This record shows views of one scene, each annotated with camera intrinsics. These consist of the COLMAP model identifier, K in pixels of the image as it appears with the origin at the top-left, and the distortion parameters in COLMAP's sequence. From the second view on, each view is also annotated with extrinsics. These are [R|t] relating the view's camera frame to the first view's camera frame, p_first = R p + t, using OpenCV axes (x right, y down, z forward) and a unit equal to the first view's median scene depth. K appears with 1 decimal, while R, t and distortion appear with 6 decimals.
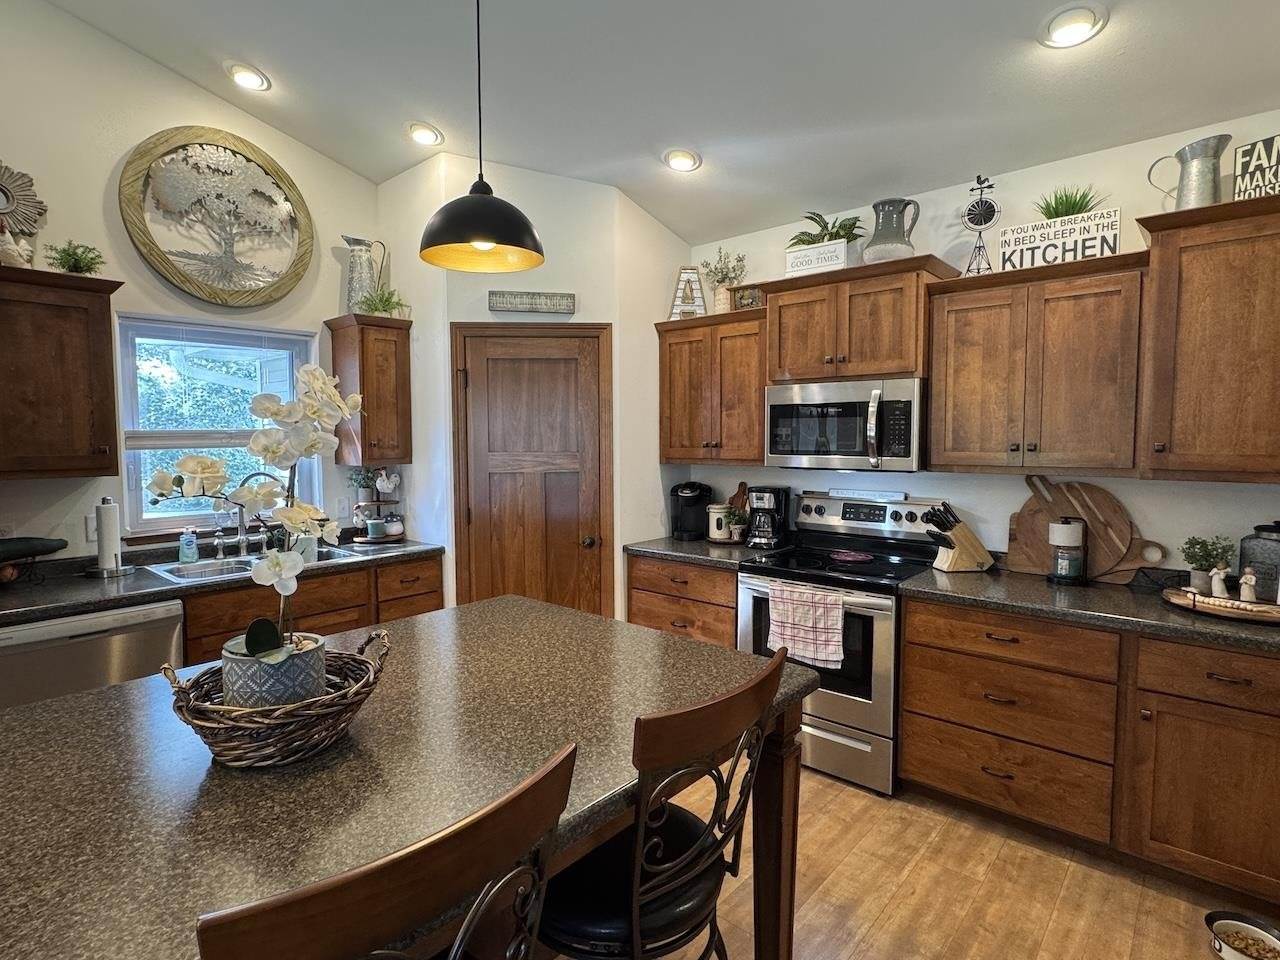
lens RADIAL K [[669.3, 0, 634.5], [0, 669.3, 477.4], [0, 0, 1]] dist [-0.001906, 0.000838]
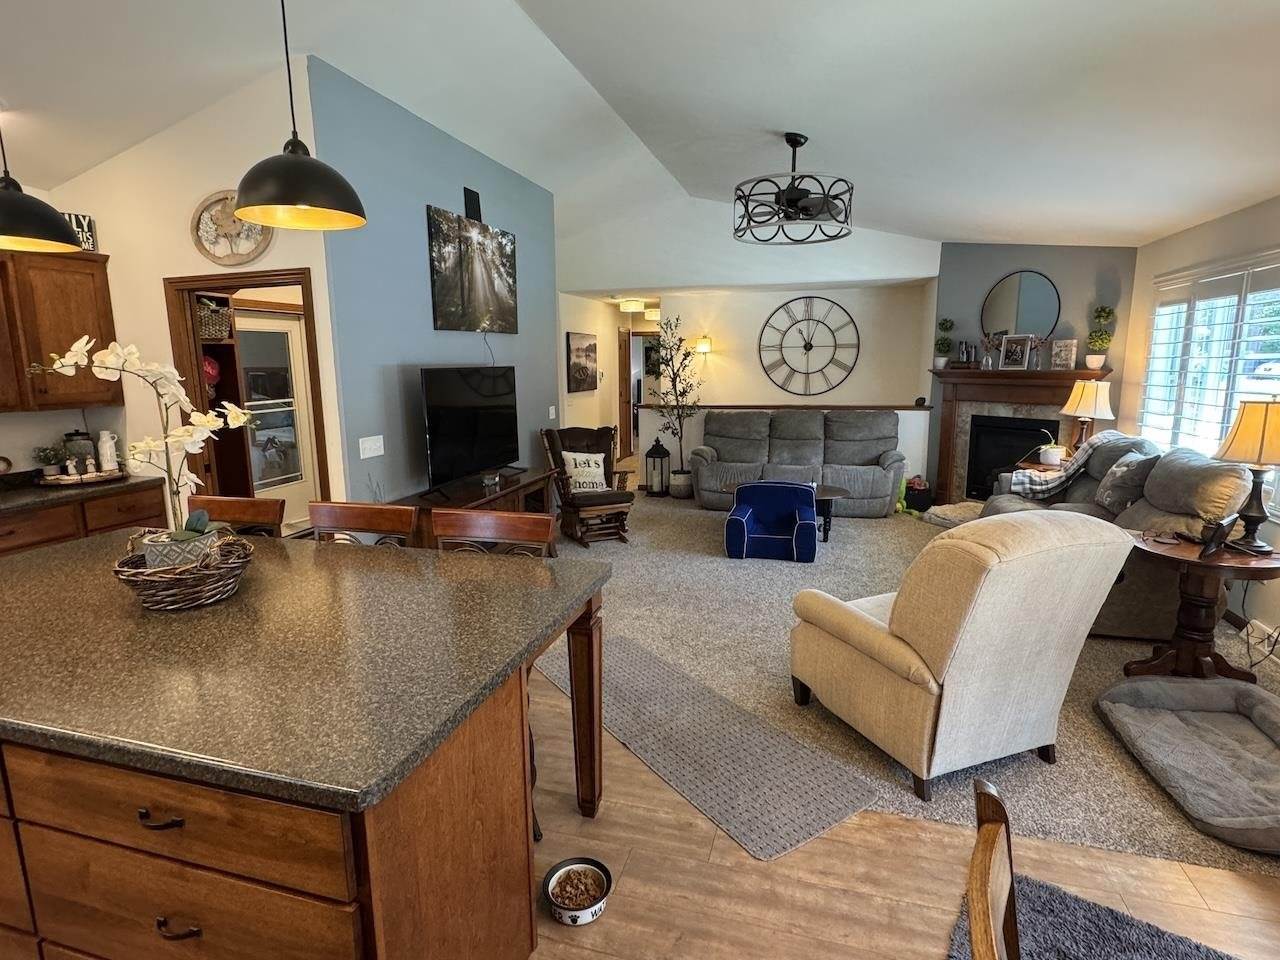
lens RADIAL K [[667.6, 0, 633.9], [0, 667.6, 476.0], [0, 0, 1]] dist [-0.003449, 0.001652]
pose [[-0.420063, -0.145429, 0.895766, -0.929256], [0.072957, 0.978469, 0.193069, -0.035588], [-0.904557, 0.146453, -0.400409, 0.276401]]
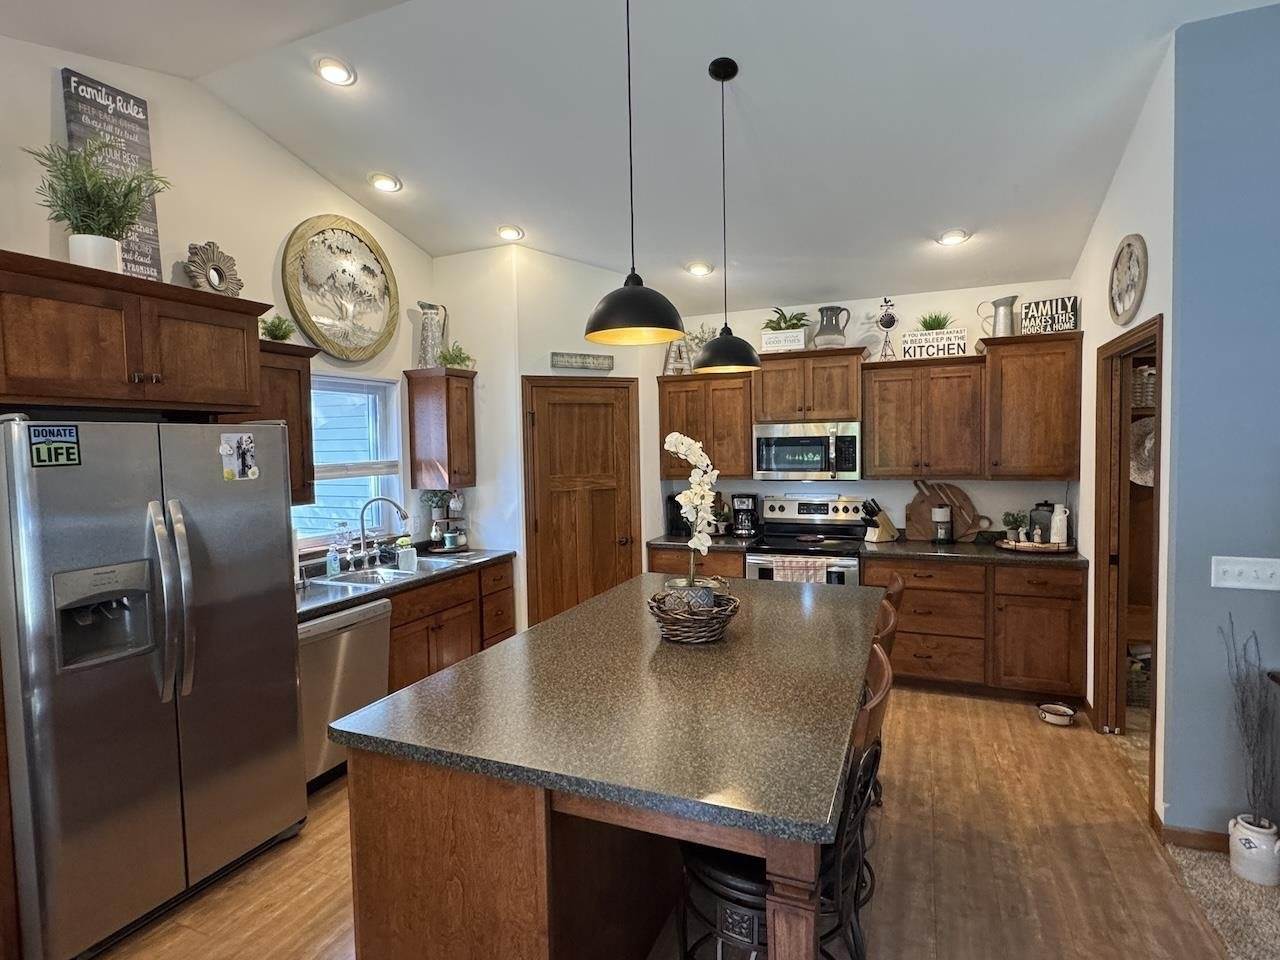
lens RADIAL K [[667.6, 0, 633.9], [0, 667.6, 476.0], [0, 0, 1]] dist [-0.003449, 0.001652]
pose [[0.950363, -0.029725, 0.309719, -0.522298], [0.036155, 0.999233, -0.015040, -0.012731], [-0.309034, 0.025491, 0.950709, -0.311200]]
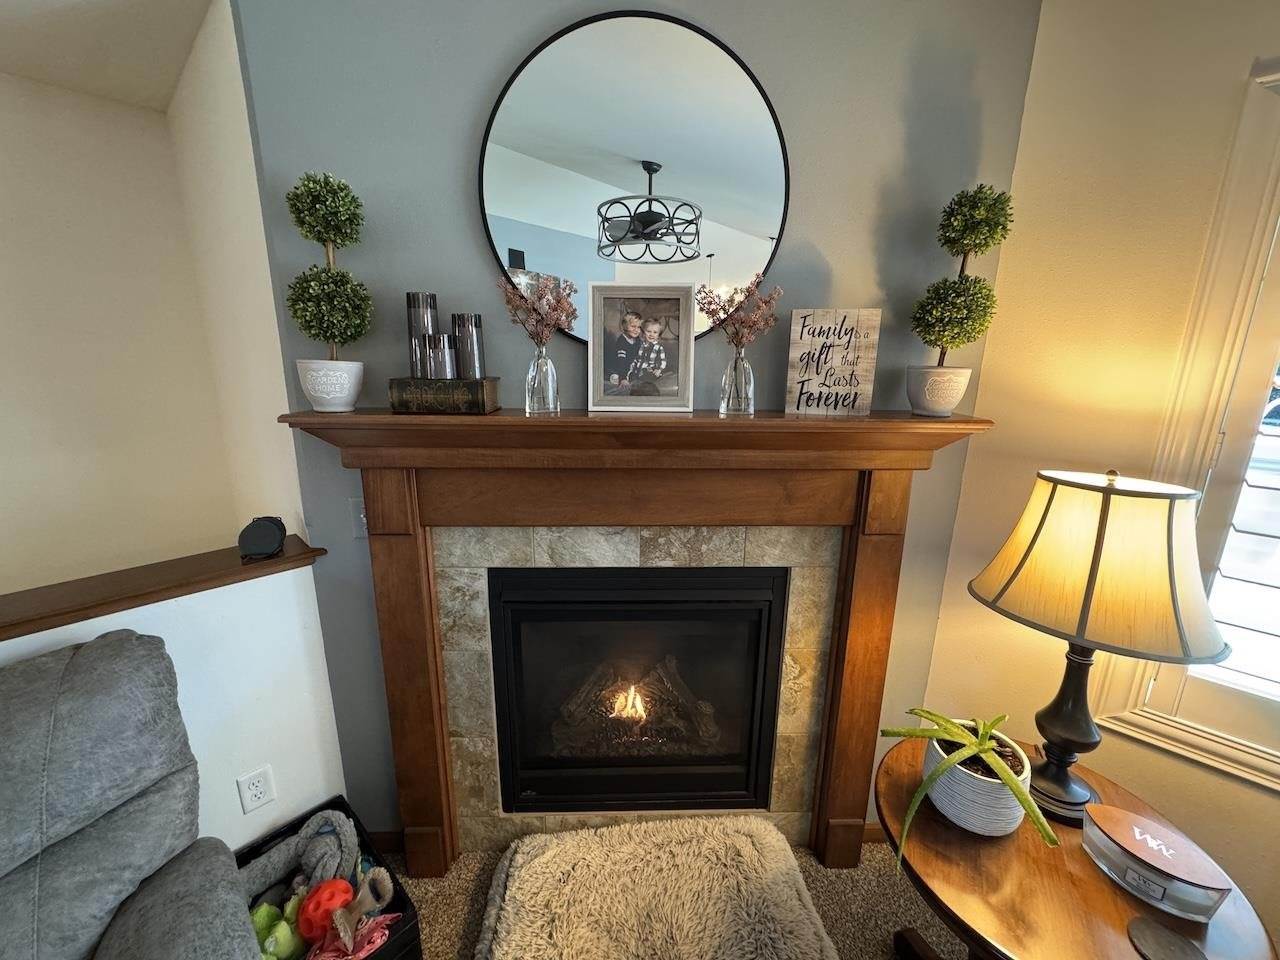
lens RADIAL K [[512.1, 0, 640.0], [0, 512.1, 480.0], [0, 0, 1]] dist [-0.001786, -0.000073]
pose [[-0.999598, -0.017250, 0.022484, 0.396430], [-0.009809, 0.954962, 0.296566, 0.048260], [-0.026587, 0.296227, -0.954748, -1.153968]]
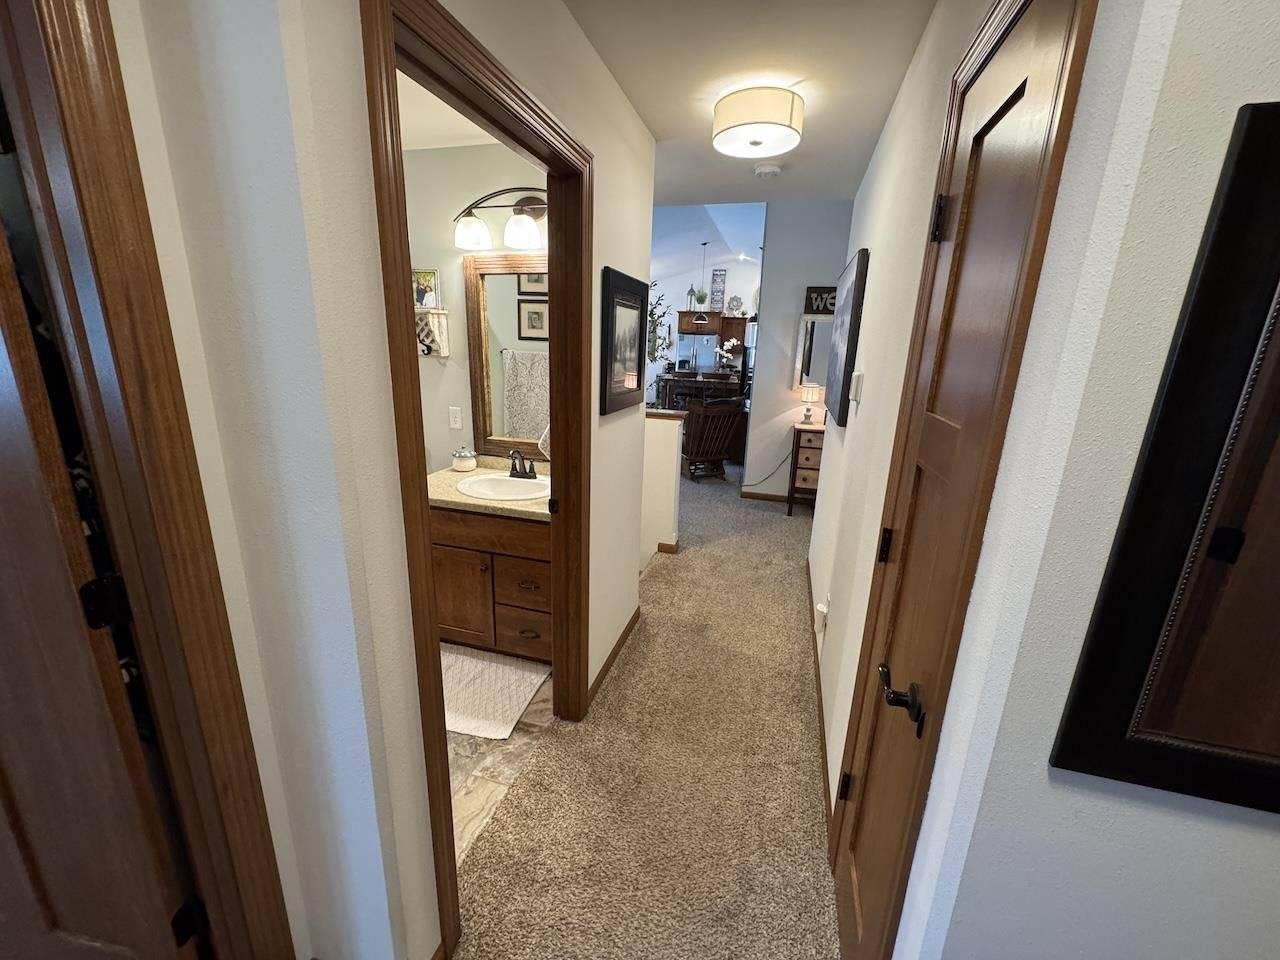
lens RADIAL K [[512.1, 0, 640.0], [0, 512.1, 480.0], [0, 0, 1]] dist [-0.001786, -0.000073]
pose [[0.430449, 0.253377, -0.866322, 2.399599], [-0.095709, 0.967193, 0.235325, 0.076362], [0.897526, -0.018381, 0.440578, -1.413116]]
